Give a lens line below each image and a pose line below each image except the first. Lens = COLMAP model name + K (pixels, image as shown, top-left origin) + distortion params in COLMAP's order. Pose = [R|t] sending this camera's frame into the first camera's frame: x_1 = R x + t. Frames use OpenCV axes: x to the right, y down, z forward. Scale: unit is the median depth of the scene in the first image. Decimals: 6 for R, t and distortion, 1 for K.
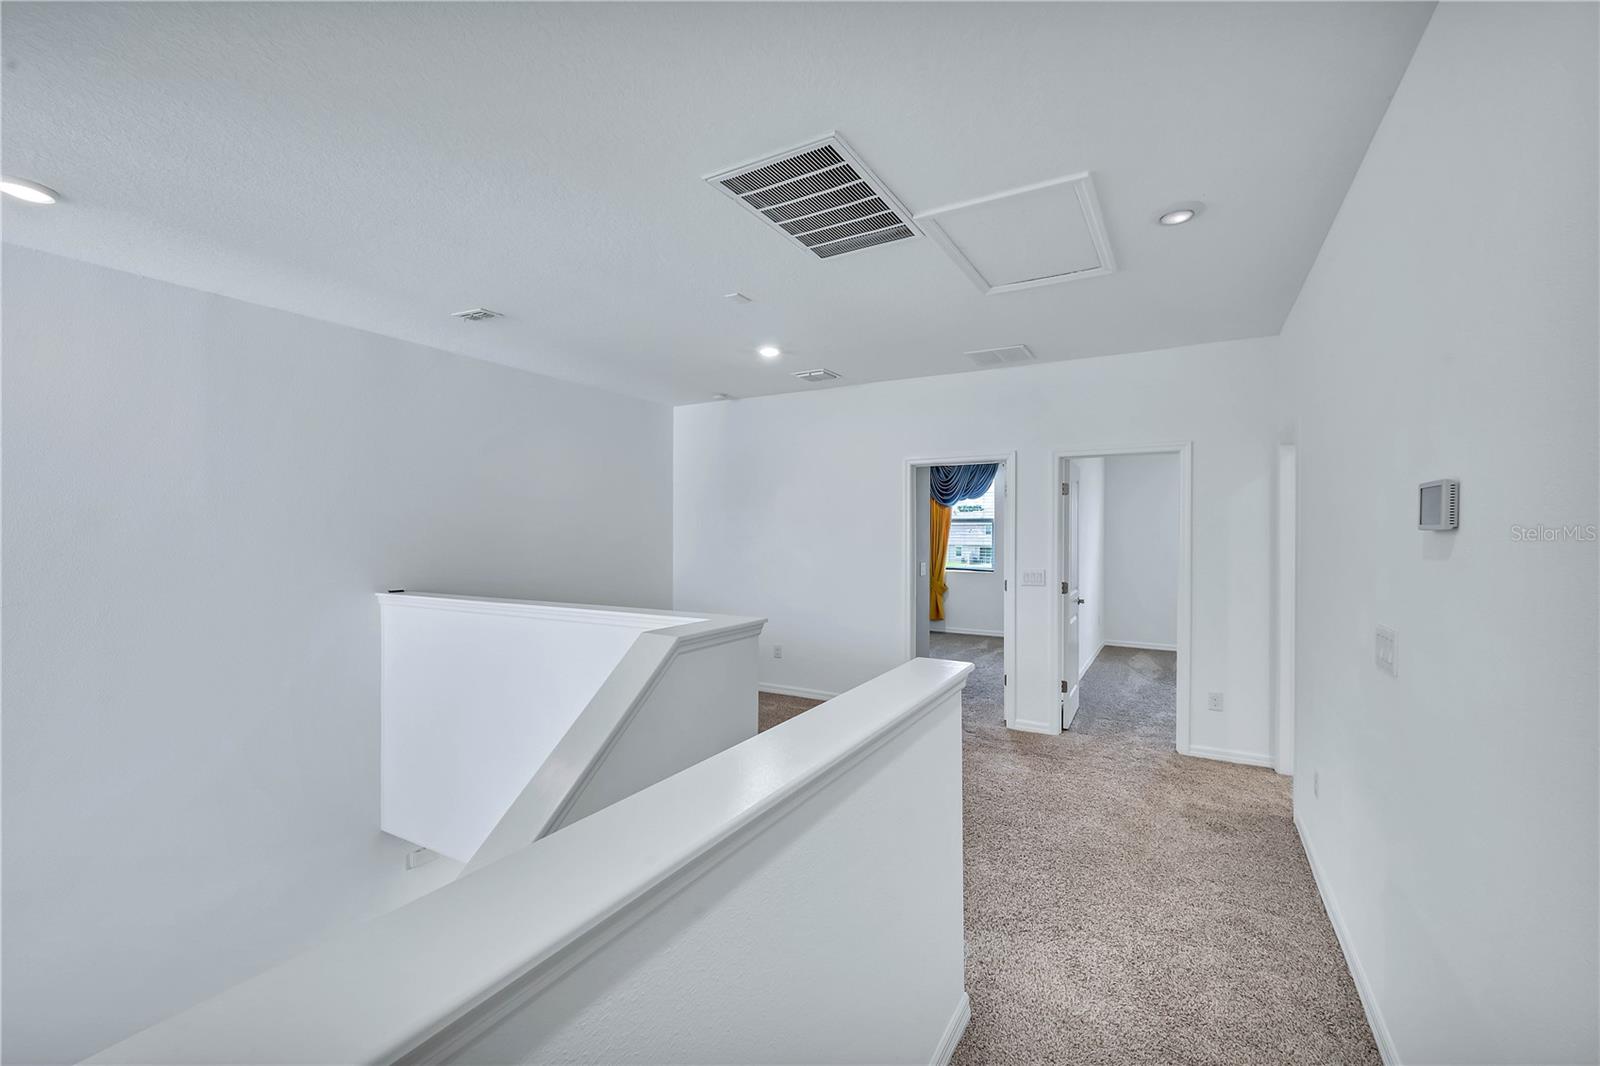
lens RADIAL K [[658.6, 0, 801.7], [0, 658.6, 536.7], [0, 0, 1]] dist [-0.003128, 0.000403]
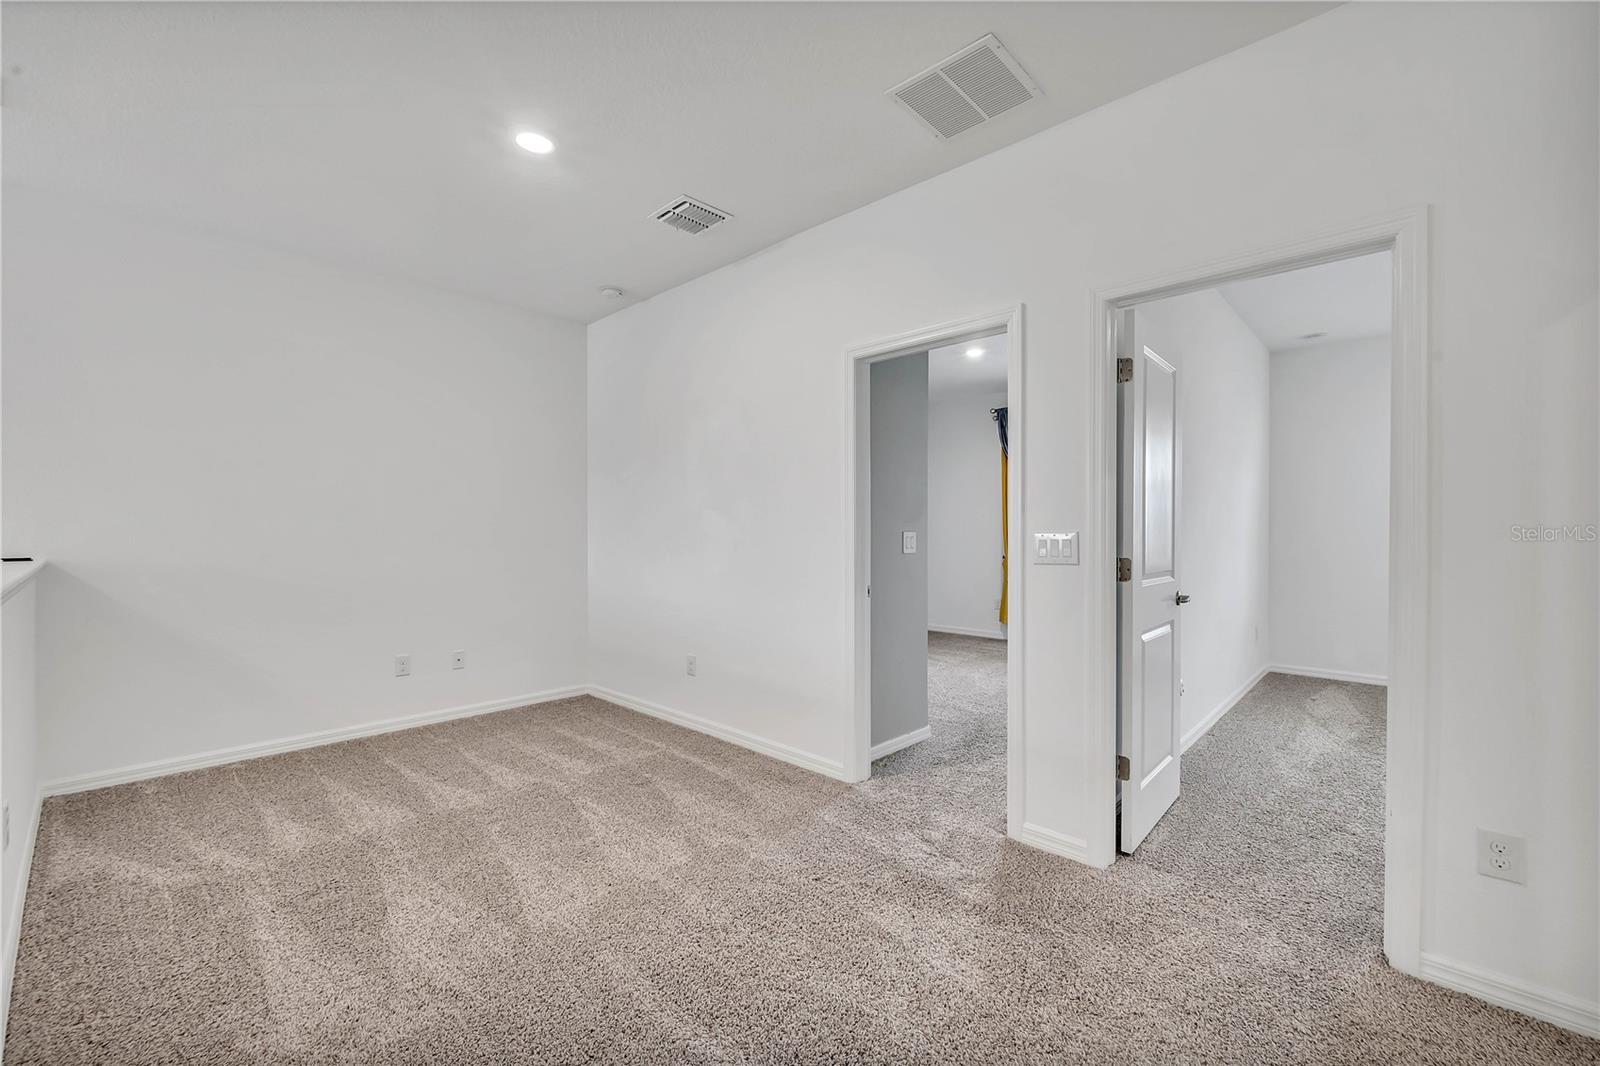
lens RADIAL K [[658.6, 0, 800.0], [0, 658.6, 536.7], [0, 0, 1]] dist [-0.003128, 0.000403]
pose [[0.974030, -0.000153, -0.226417, 0.242464], [0.000368, 1.000000, 0.000910, 0.046845], [0.226417, -0.000969, 0.974030, 0.408119]]
